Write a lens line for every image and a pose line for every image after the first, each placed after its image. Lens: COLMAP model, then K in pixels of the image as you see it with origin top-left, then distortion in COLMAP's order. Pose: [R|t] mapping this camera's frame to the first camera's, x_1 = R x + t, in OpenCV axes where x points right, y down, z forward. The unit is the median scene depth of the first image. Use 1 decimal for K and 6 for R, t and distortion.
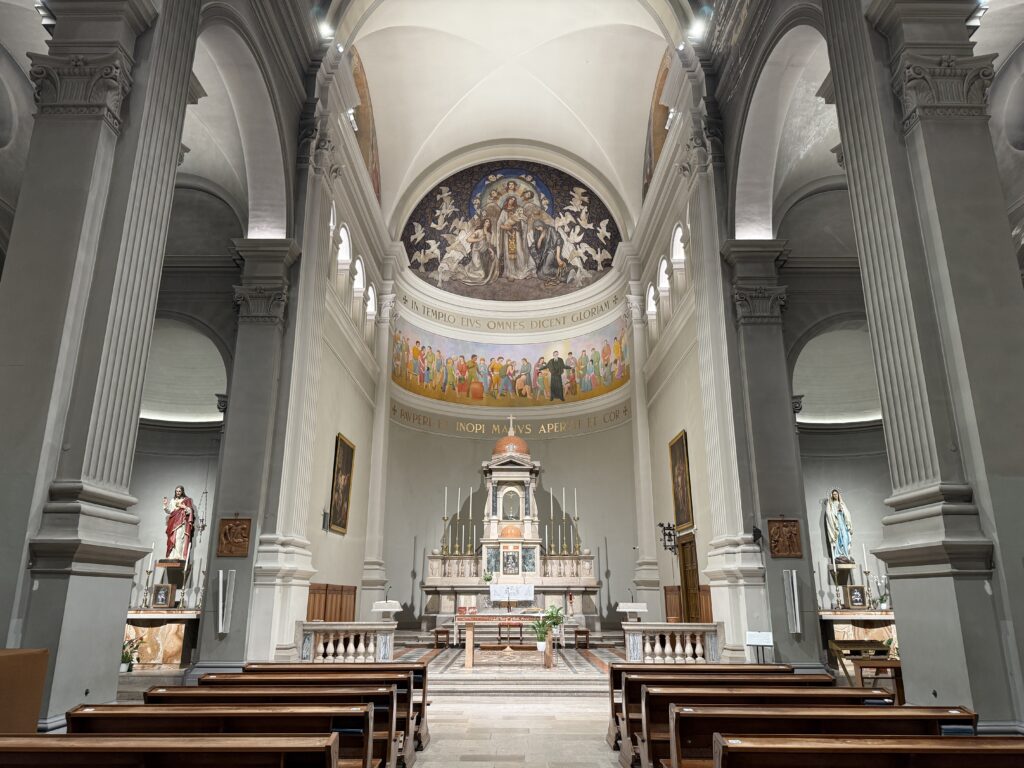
lens RADIAL K [[716.7, 0, 512.0], [0, 716.7, 384.0], [0, 0, 1]] dist [0.113603, -0.112980]
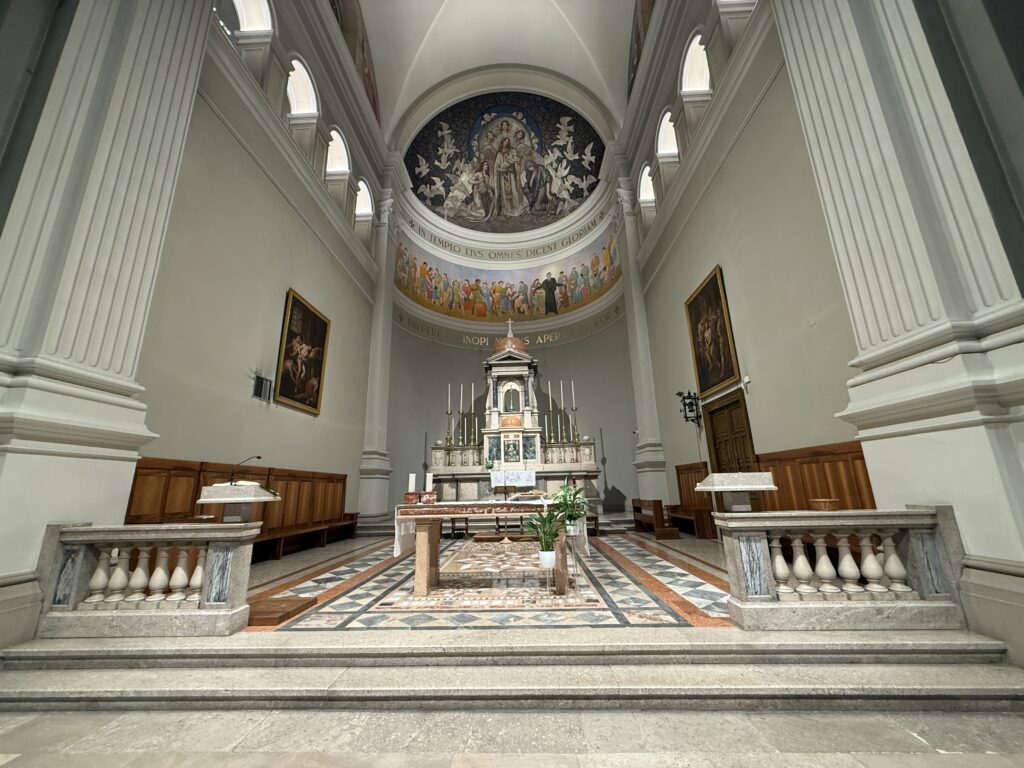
lens RADIAL K [[408.4, 0, 509.5], [0, 408.4, 383.4], [0, 0, 1]] dist [-0.003297, -0.000552]
pose [[0.998966, -0.033380, -0.030877, 0.013067], [0.034346, 0.998920, 0.031295, 0.110485], [0.029799, -0.032323, 0.999033, 0.351353]]
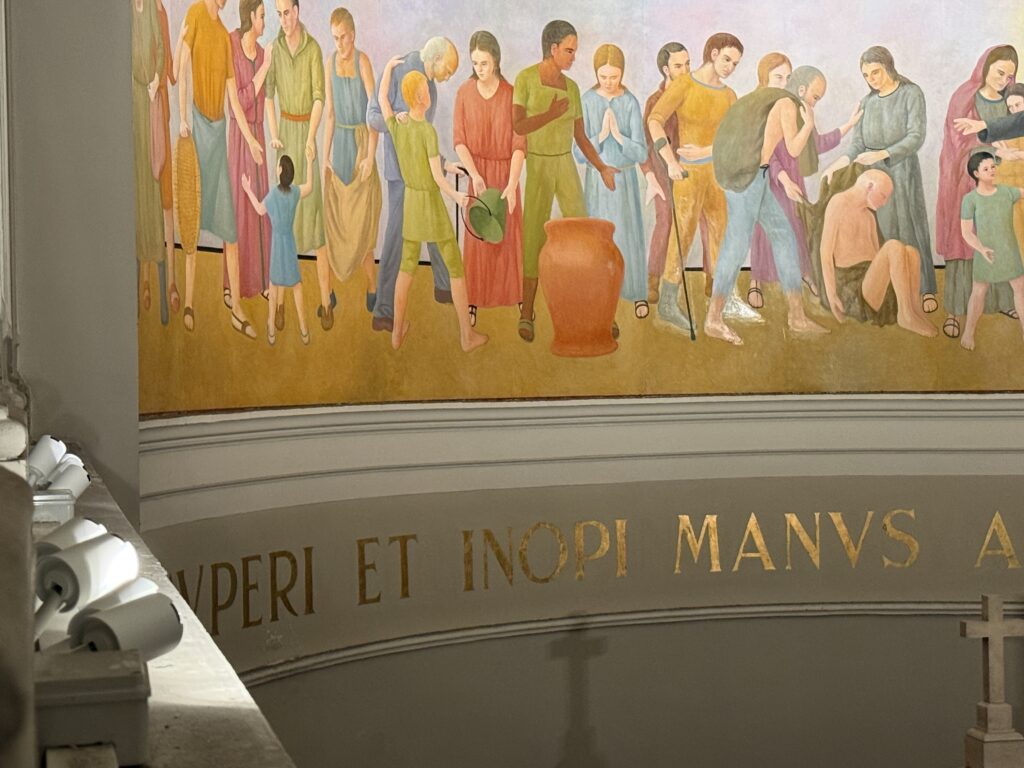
lens RADIAL K [[2061.2, 0, 512.0], [0, 2061.2, 384.0], [0, 0, 1]] dist [0.020745, 0.028970]
pose [[0.974578, -0.014224, 0.223596, -0.157382], [-0.052091, 0.956249, 0.287880, -0.091482], [-0.217909, -0.292209, 0.931198, 0.621936]]
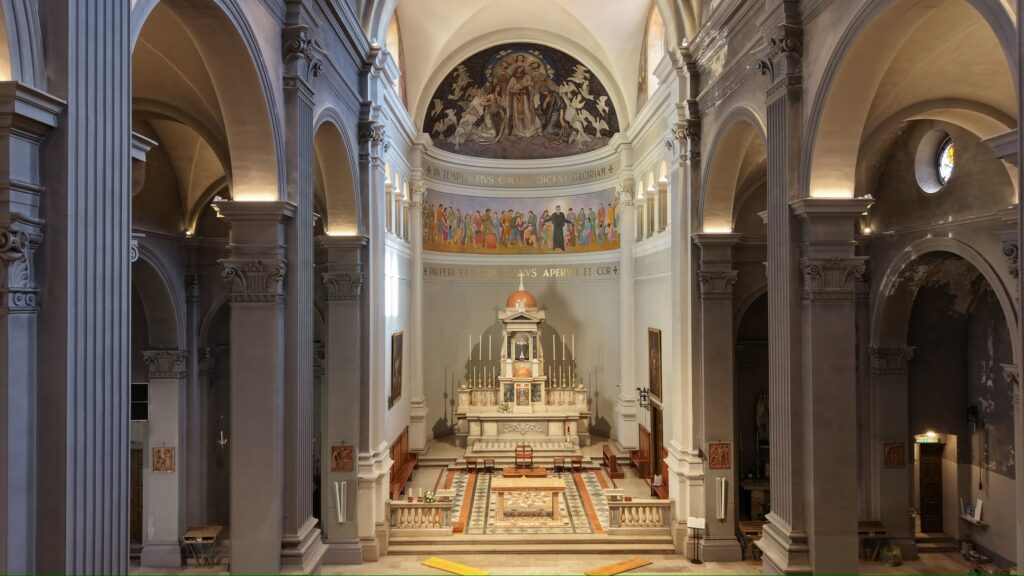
lens RADIAL K [[684.5, 0, 512.0], [0, 684.5, 288.0], [0, 0, 1]] dist [0.121363, -0.176125]
pose [[0.999966, -0.005706, 0.005954, -0.021880], [0.003893, 0.963072, 0.269215, -0.222884], [-0.007270, -0.269183, 0.963062, -0.111634]]
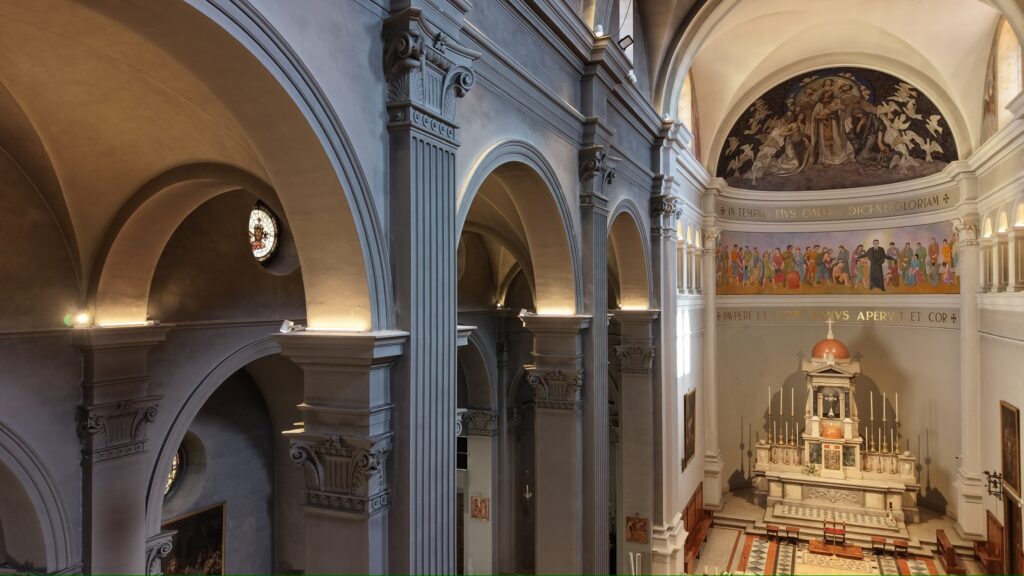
lens RADIAL K [[691.1, 0, 512.4], [0, 691.1, 288.9], [0, 0, 1]] dist [0.019266, -0.008282]
pose [[0.917498, -0.009108, -0.397637, -0.022133], [0.116400, 0.962117, 0.246540, -0.289984], [0.380328, -0.272485, 0.883800, -0.094084]]
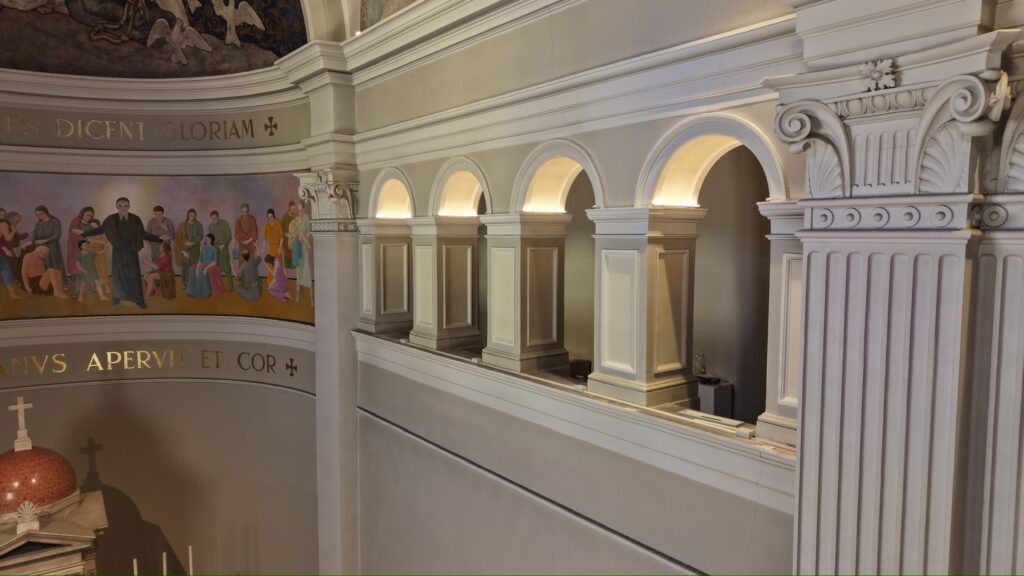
lens RADIAL K [[691.1, 0, 512.4], [0, 691.1, 288.9], [0, 0, 1]] dist [0.019266, -0.008282]
pose [[0.801418, -0.048002, 0.596175, -0.009577], [-0.169938, 0.937419, 0.303920, -0.177170], [-0.573455, -0.344880, 0.743107, 0.501923]]
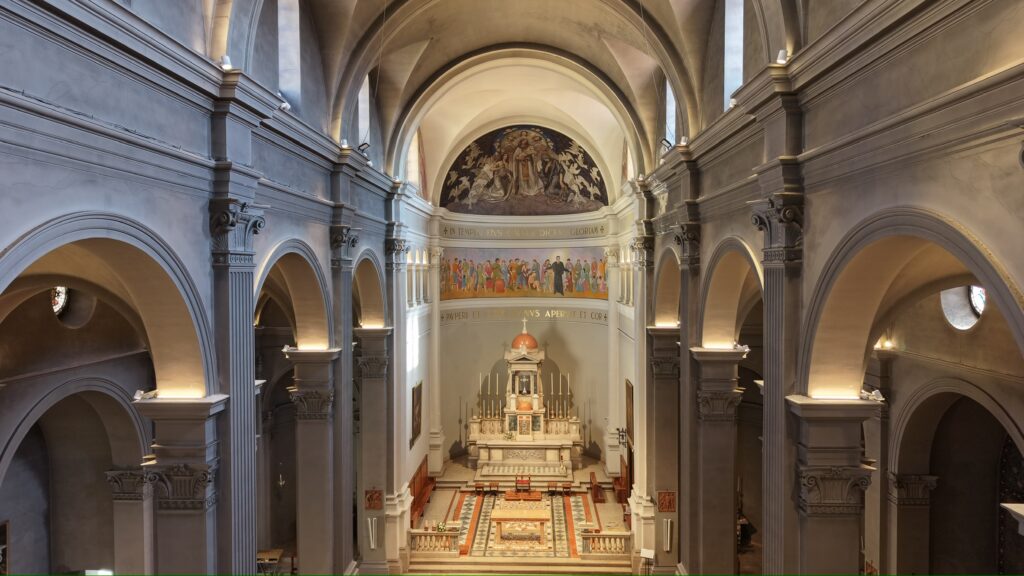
lens RADIAL K [[684.5, 0, 512.0], [0, 684.5, 288.0], [0, 0, 1]] dist [0.121363, -0.176125]
pose [[0.999375, -0.003833, -0.035143, 0.019999], [0.014426, 0.951785, 0.306426, -0.391273], [0.032274, -0.306742, 0.951245, -0.242228]]
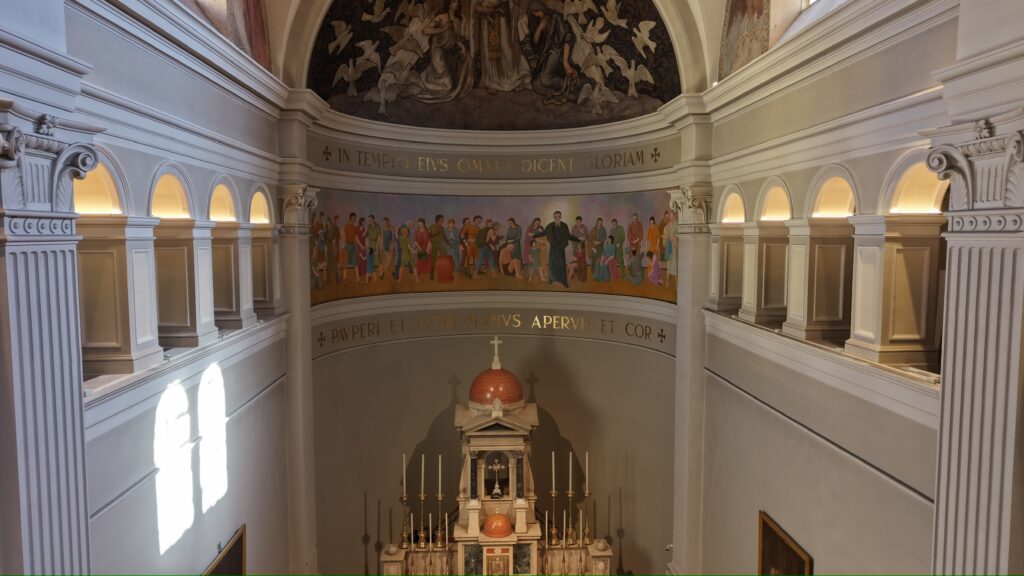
lens RADIAL K [[687.2, 0, 512.0], [0, 687.2, 288.0], [0, 0, 1]] dist [0.096654, -0.172727]
pose [[0.998642, -0.005149, 0.051840, -0.018046], [-0.013666, 0.934356, 0.356078, -0.217160], [-0.050271, -0.356303, 0.933017, 0.366531]]
